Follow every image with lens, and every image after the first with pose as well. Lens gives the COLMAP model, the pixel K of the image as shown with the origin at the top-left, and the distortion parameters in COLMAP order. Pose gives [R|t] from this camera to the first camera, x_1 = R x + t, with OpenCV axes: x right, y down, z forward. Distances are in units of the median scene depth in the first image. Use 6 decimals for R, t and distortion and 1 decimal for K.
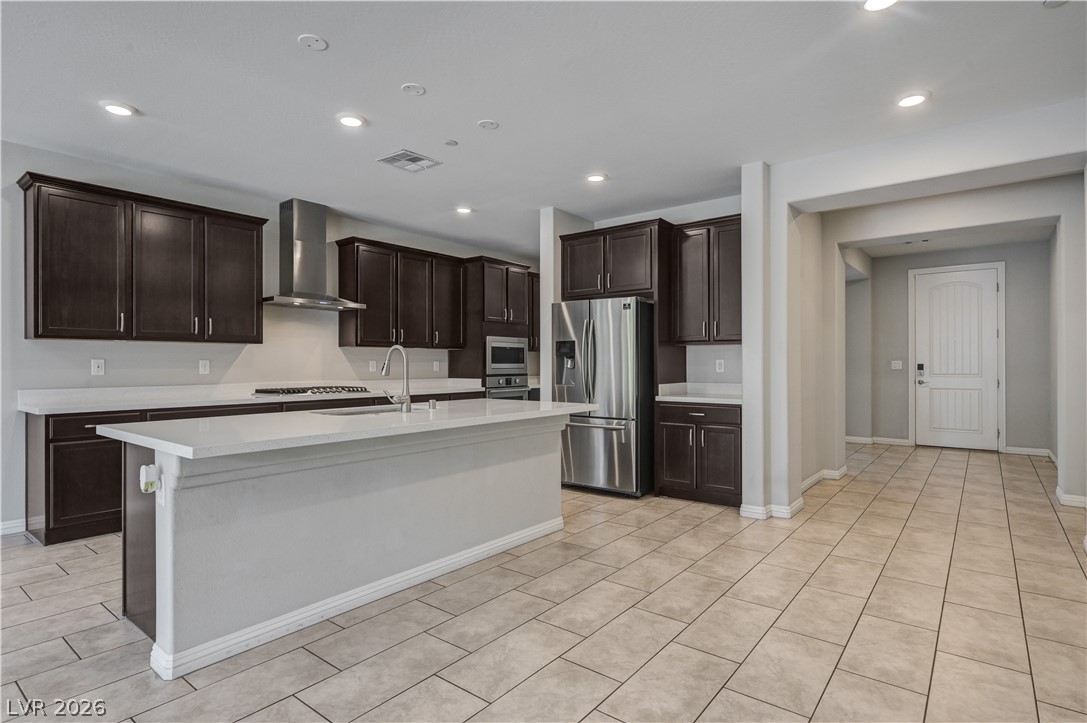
lens RADIAL K [[568.5, 0, 540.8], [0, 568.5, 365.4], [0, 0, 1]] dist [0.001773, 0.001730]
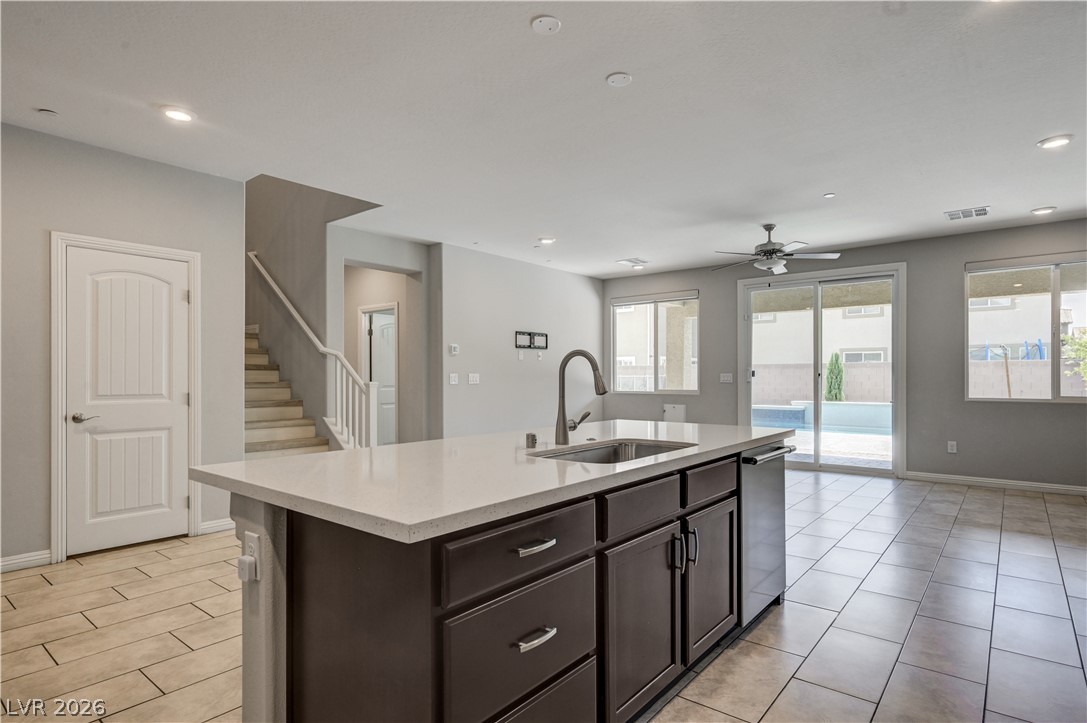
lens RADIAL K [[568.5, 0, 540.1], [0, 568.5, 379.8], [0, 0, 1]] dist [0.001773, 0.001730]
pose [[-0.999607, 0.002155, 0.027959, 0.234178], [0.002453, 0.999940, 0.010643, -0.004179], [-0.027934, 0.010708, -0.999552, 0.828259]]
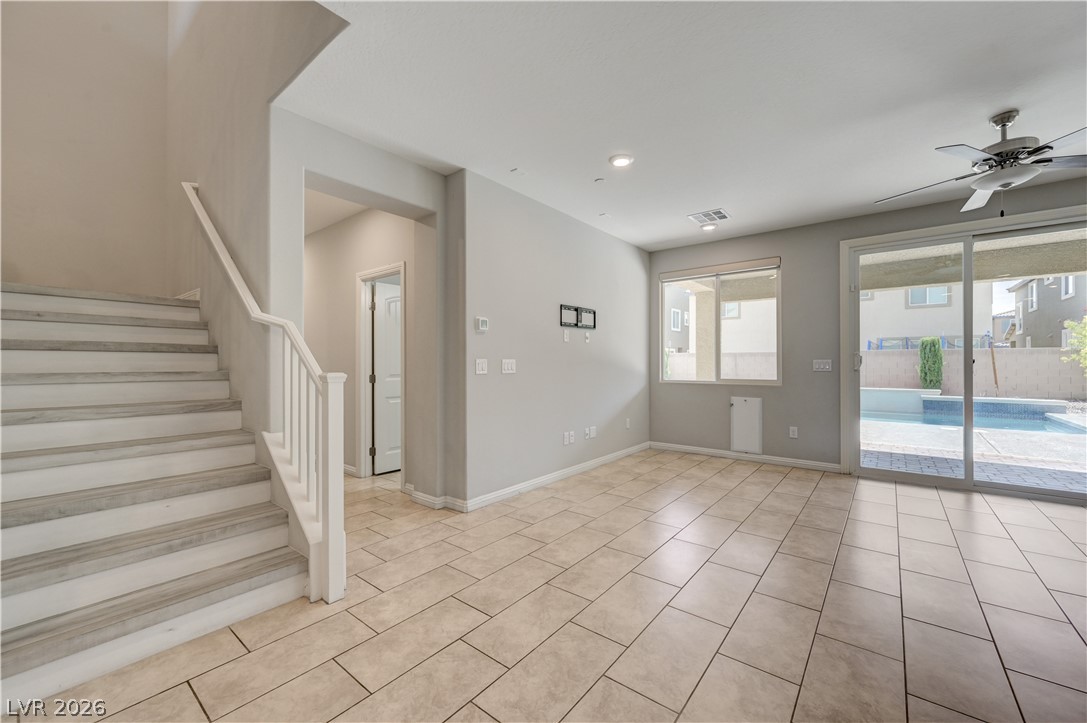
lens RADIAL K [[429.9, 0, 537.5], [0, 429.9, 364.9], [0, 0, 1]] dist [-0.002913, -0.000667]
pose [[-0.999579, 0.002460, 0.028917, 0.285262], [0.002663, 0.999972, 0.006992, -0.002495], [-0.028899, 0.007067, -0.999557, 0.578350]]
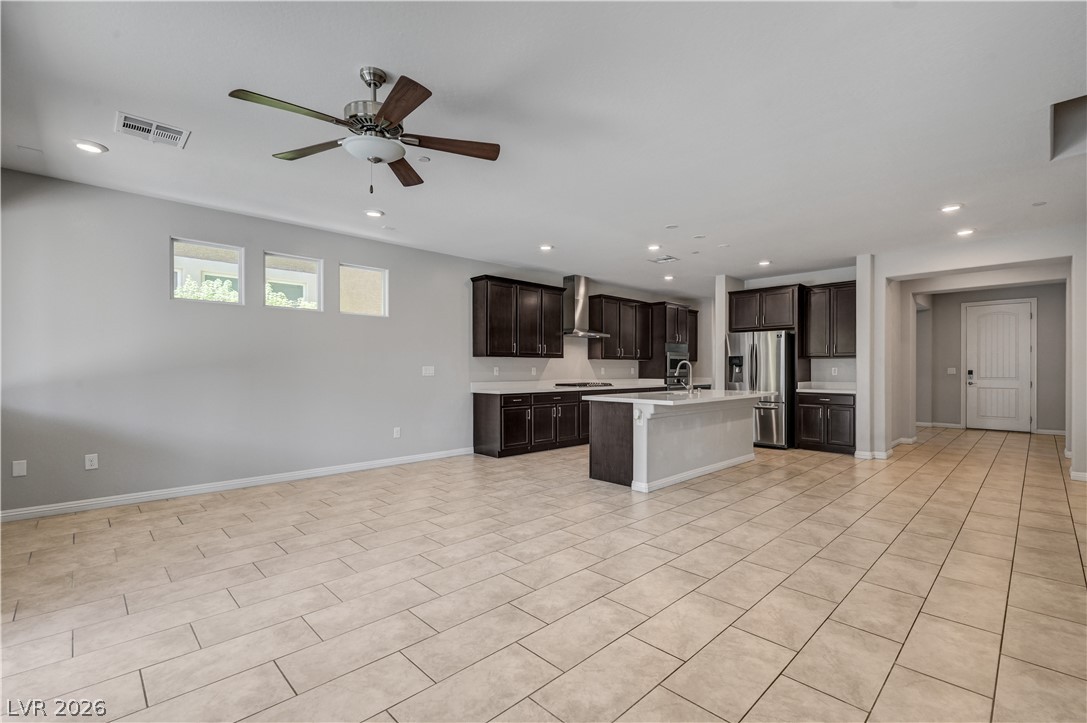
lens RADIAL K [[493.4, 0, 551.1], [0, 493.4, 371.6], [0, 0, 1]] dist [0.012068, -0.001359]
pose [[0.993531, 0.002643, -0.113526, -0.349557], [-0.002482, 0.999996, 0.001553, 0.001551], [0.113530, -0.001261, 0.993534, -0.531545]]
